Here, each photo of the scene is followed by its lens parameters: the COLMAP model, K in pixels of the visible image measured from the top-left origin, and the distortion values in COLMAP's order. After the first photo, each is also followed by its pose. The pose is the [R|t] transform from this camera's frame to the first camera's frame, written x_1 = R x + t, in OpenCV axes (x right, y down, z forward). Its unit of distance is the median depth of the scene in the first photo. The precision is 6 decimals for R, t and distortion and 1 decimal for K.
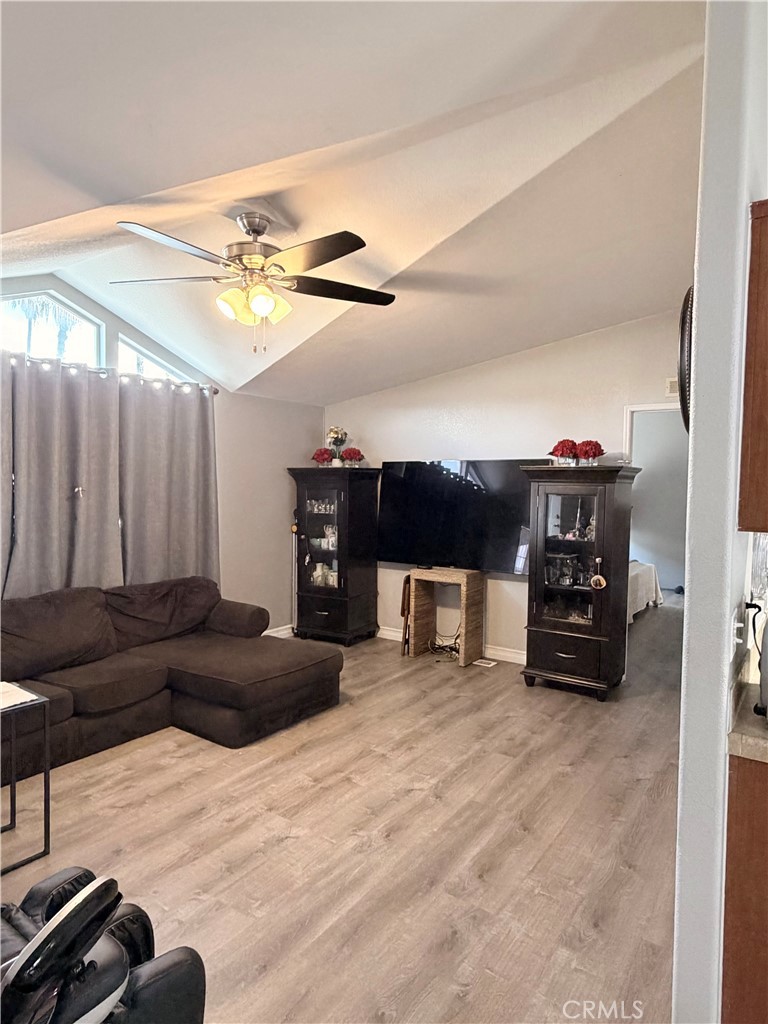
lens RADIAL K [[629.3, 0, 383.5], [0, 629.3, 510.7], [0, 0, 1]] dist [-0.000381, 0.001376]
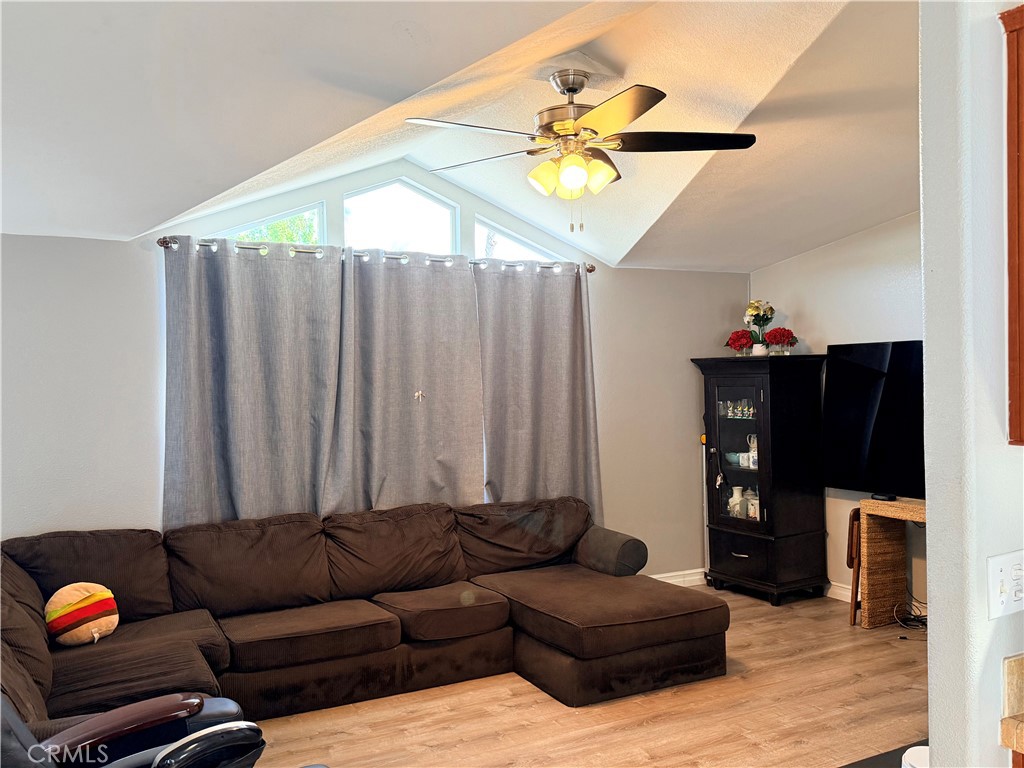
lens RADIAL K [[893.0, 0, 509.7], [0, 893.0, 378.7], [0, 0, 1]] dist [0.083040, -0.085175]
pose [[0.893029, -0.022803, -0.449421, 0.184131], [0.005153, 0.999168, -0.040457, -0.001793], [0.449970, 0.033814, 0.892403, -0.081476]]
